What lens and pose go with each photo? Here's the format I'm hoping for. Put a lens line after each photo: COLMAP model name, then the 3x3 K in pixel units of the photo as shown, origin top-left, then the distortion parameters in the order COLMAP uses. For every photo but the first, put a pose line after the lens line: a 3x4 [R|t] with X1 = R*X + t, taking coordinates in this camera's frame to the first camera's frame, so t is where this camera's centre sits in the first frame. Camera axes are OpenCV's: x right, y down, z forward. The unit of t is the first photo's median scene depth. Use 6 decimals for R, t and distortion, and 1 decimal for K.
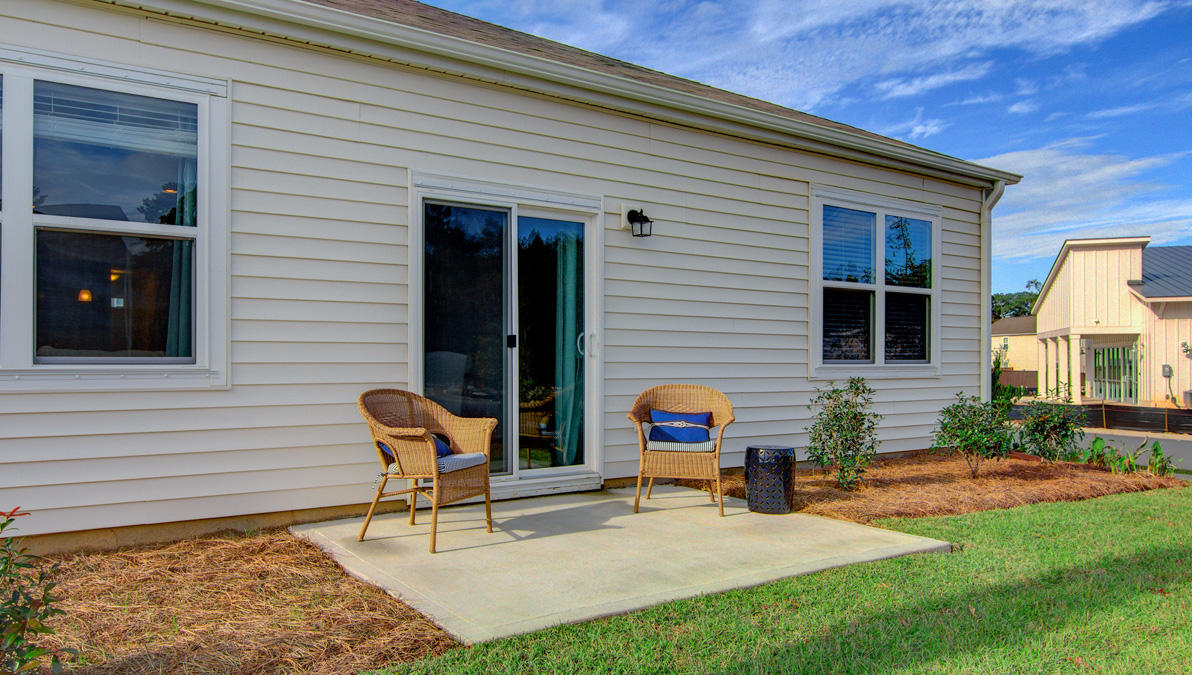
lens RADIAL K [[1095.1, 0, 596.0], [0, 1095.1, 337.5], [0, 0, 1]] dist [-0.005468, -0.001334]
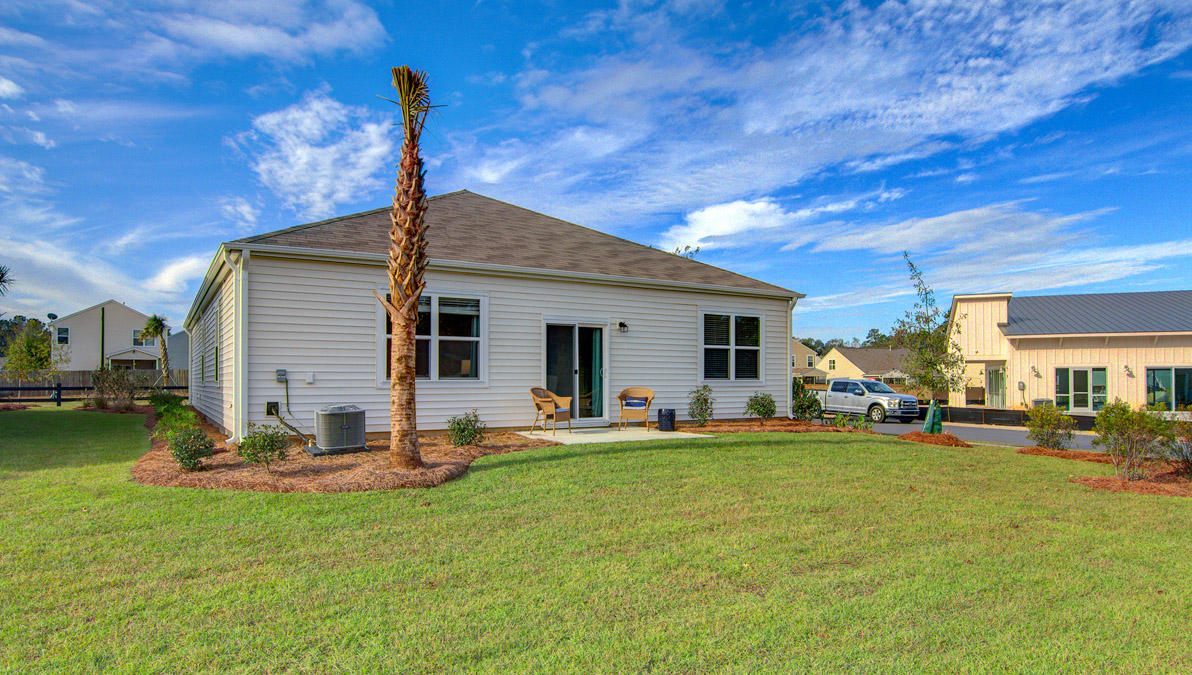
lens RADIAL K [[1009.7, 0, 596.0], [0, 1009.7, 337.5], [0, 0, 1]] dist [-0.006779, -0.002714]
pose [[0.999323, -0.005154, -0.036416, 0.048990], [0.004309, 0.999720, -0.023257, -0.017738], [0.036525, 0.023085, 0.999066, -1.136112]]
